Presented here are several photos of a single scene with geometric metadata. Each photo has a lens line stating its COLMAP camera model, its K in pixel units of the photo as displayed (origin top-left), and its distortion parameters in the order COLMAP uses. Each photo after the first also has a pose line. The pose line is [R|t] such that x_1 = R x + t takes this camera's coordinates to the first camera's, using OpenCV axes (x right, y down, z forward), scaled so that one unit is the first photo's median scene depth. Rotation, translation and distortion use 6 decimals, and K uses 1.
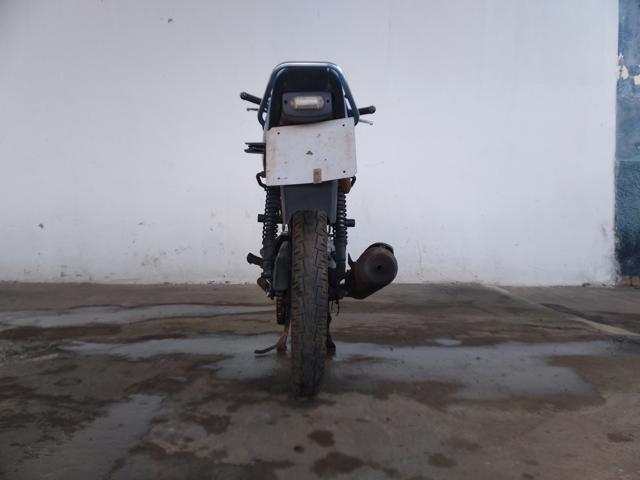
lens RADIAL K [[558.9, 0, 316.9], [0, 558.9, 244.7], [0, 0, 1]] dist [0.084235, -0.167362]
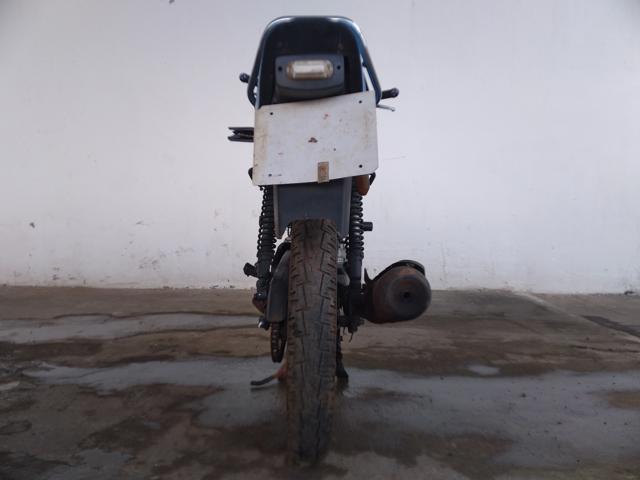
lens RADIAL K [[558.9, 0, 310.0], [0, 558.9, 248.7], [0, 0, 1]] dist [0.084235, -0.167362]
pose [[0.999186, 0.006752, -0.039768, 0.006358], [-0.006127, 0.999856, 0.015825, -0.016927], [0.039869, -0.015568, 0.999084, 0.132459]]
